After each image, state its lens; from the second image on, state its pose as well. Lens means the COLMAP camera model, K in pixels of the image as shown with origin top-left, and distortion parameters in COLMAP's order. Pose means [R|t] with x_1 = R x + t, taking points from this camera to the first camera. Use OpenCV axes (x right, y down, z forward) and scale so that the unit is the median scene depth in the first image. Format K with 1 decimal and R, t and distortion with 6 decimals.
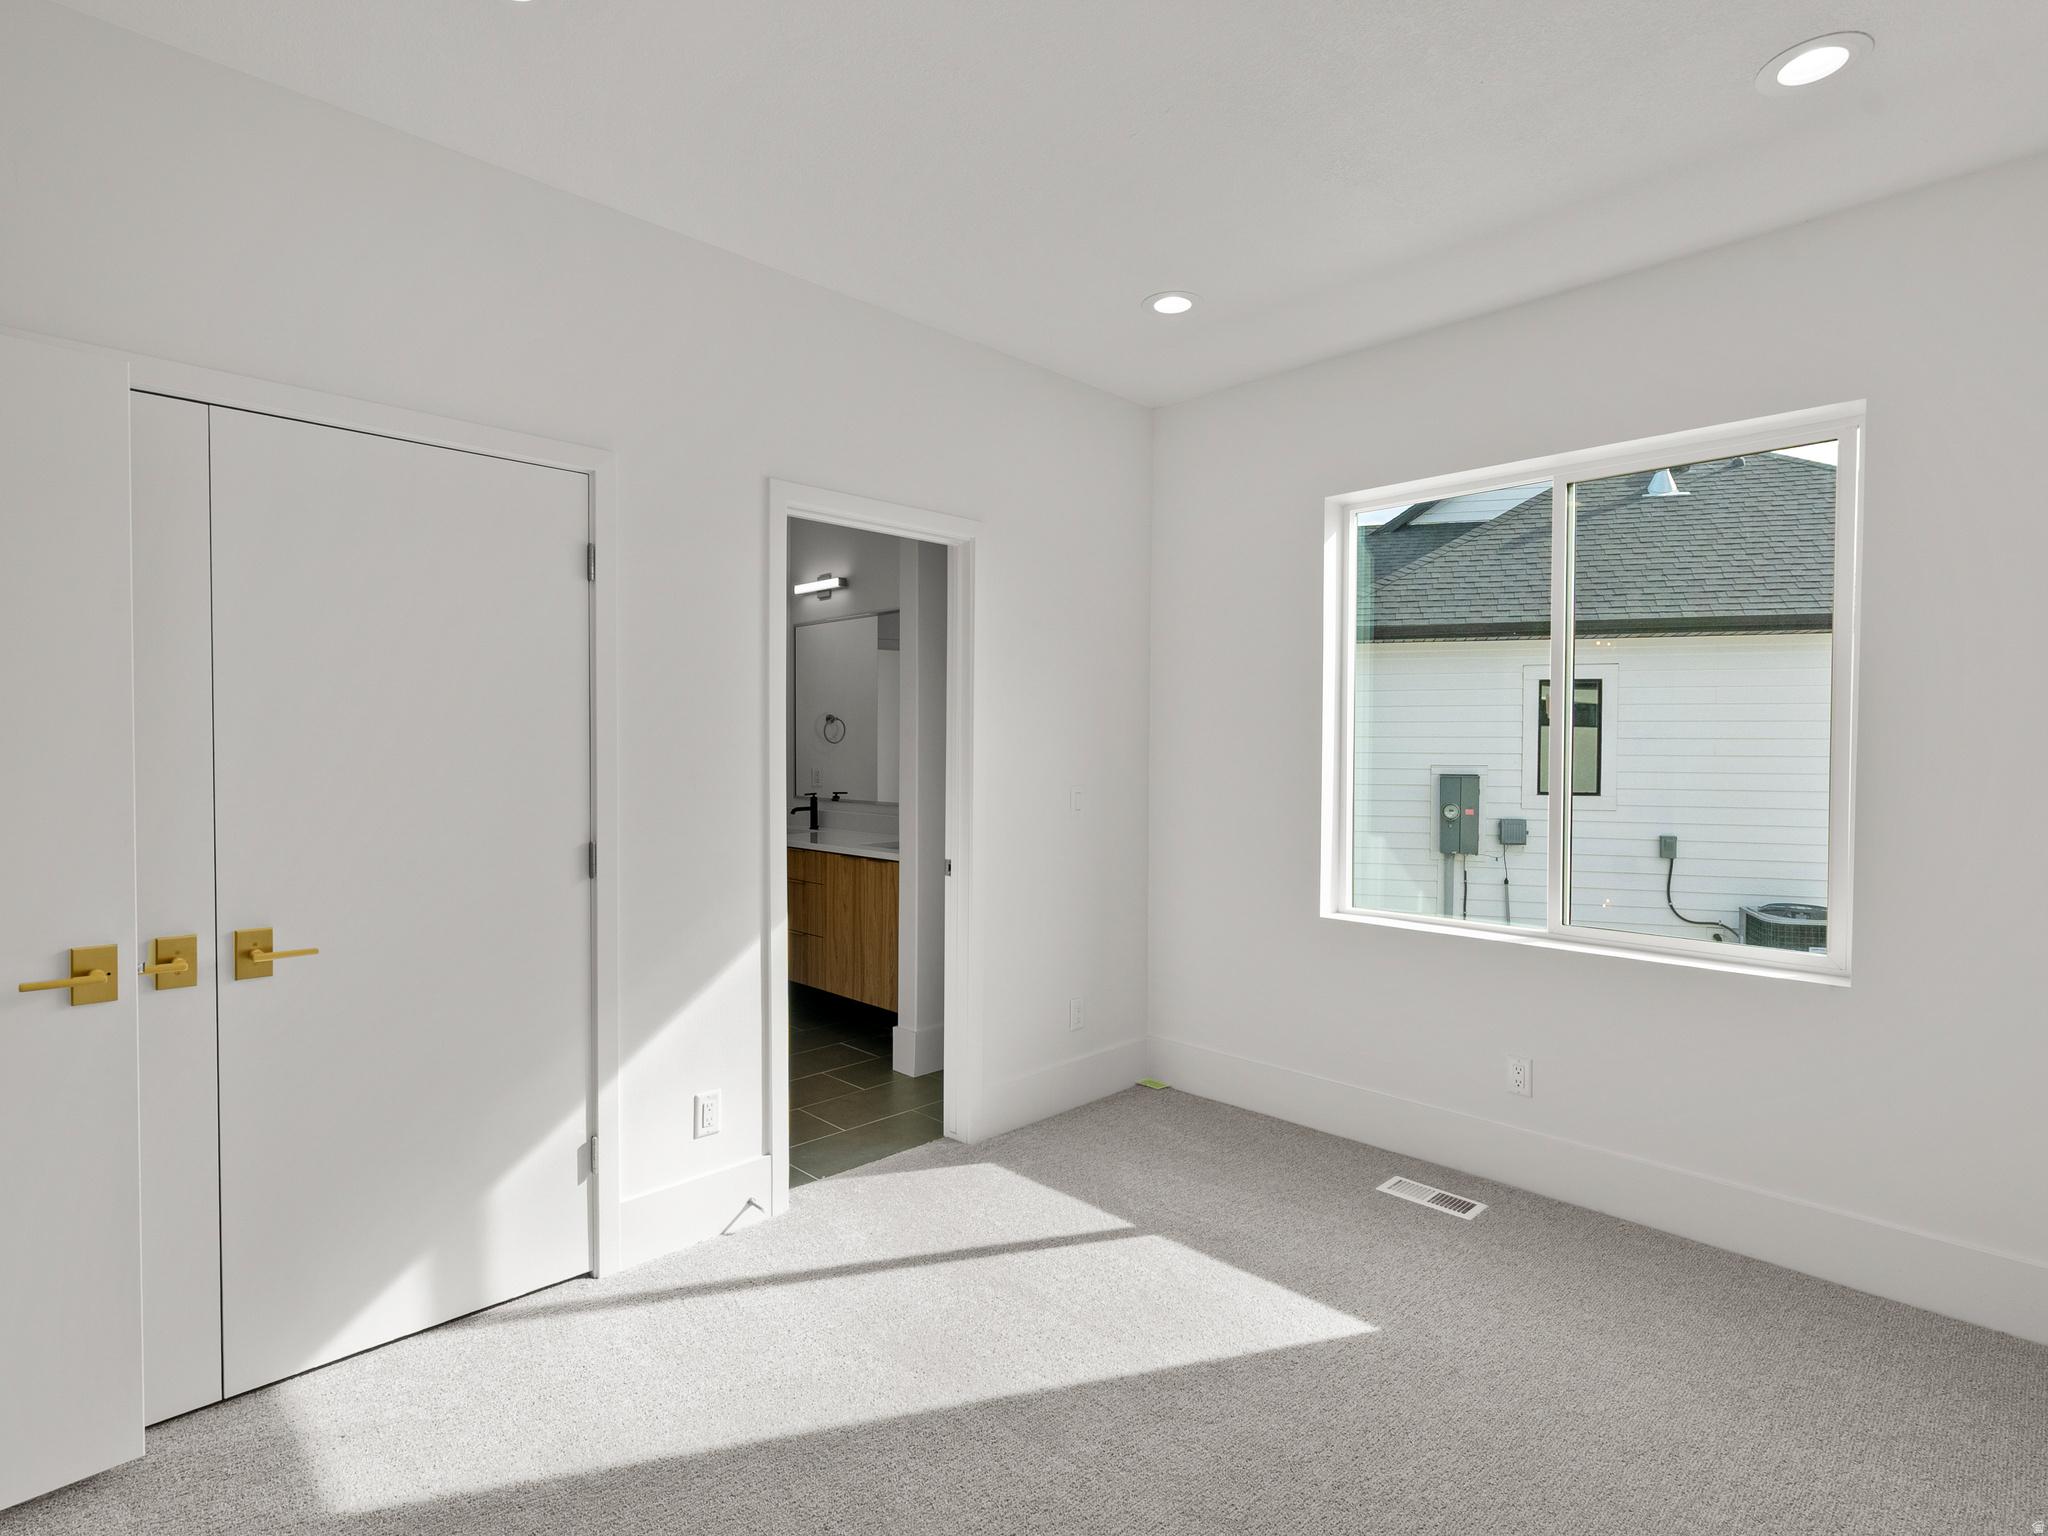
lens RADIAL K [[1023.8, 0, 1022.9], [0, 1023.8, 772.2], [0, 0, 1]] dist [-0.001122, -0.000252]
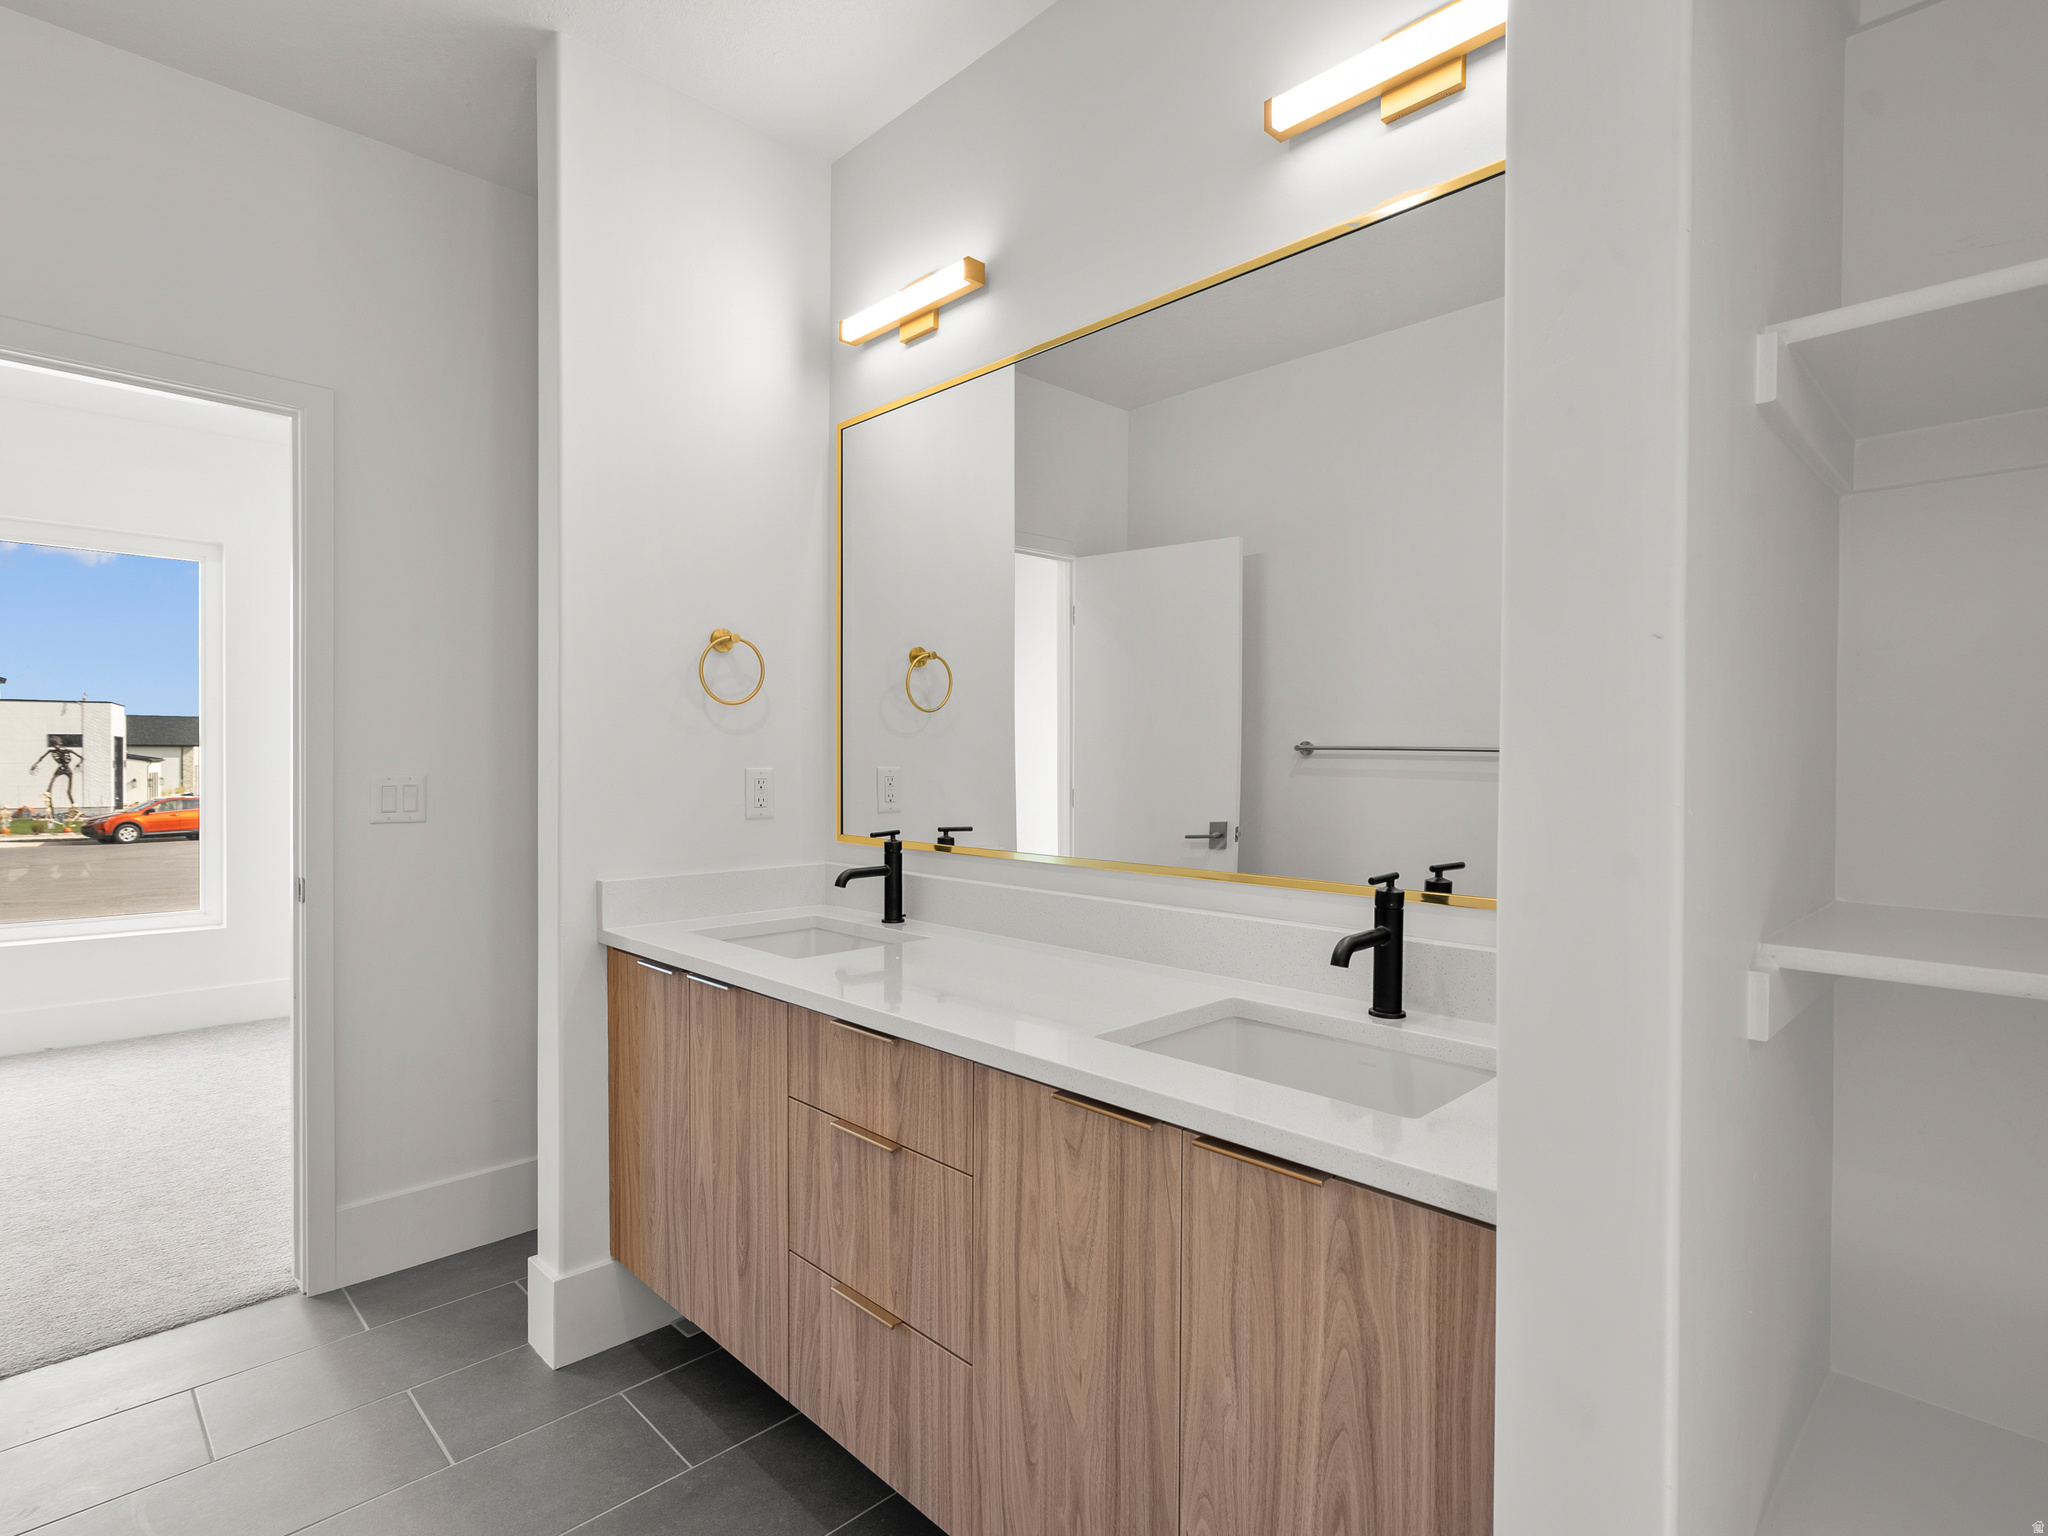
lens RADIAL K [[1023.8, 0, 1025.5], [0, 1023.8, 776.1], [0, 0, 1]] dist [-0.001122, -0.000252]
pose [[0.999989, -0.000255, -0.004702, -0.151817], [0.000249, 0.999999, -0.001157, -0.000810], [0.004702, 0.001155, 0.999988, 0.607482]]
